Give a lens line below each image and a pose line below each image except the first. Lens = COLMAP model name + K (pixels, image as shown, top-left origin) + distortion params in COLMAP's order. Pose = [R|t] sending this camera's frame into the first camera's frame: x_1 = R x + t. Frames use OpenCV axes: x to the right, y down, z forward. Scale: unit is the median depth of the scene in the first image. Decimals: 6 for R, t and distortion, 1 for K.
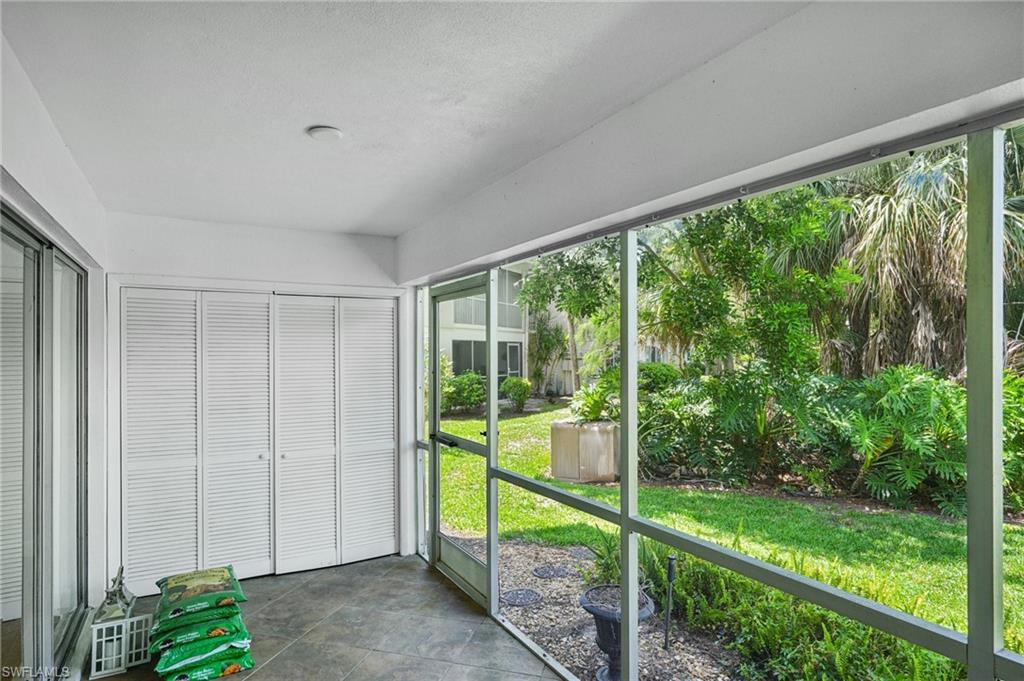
lens RADIAL K [[562.0, 0, 512.0], [0, 562.0, 340.5], [0, 0, 1]] dist [0.001285, 0.000367]
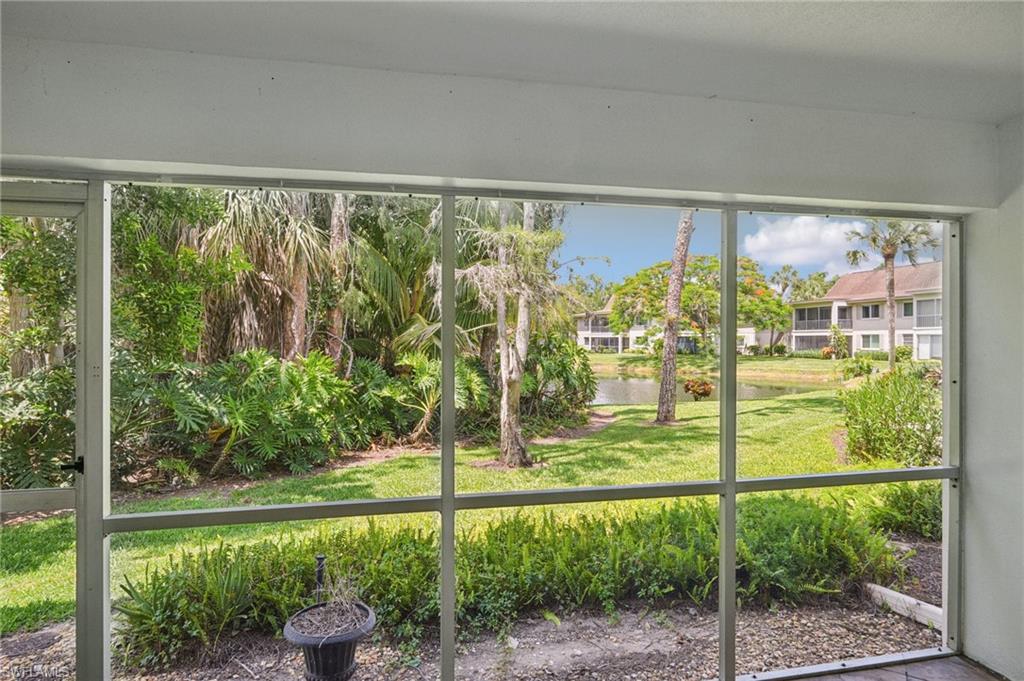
lens RADIAL K [[562.0, 0, 512.0], [0, 562.0, 340.5], [0, 0, 1]] dist [0.001285, 0.000367]
pose [[0.313618, 0.003962, 0.949541, -0.190474], [-0.018394, 0.999829, 0.001904, 0.015710], [-0.949371, -0.018063, 0.313638, 0.180010]]
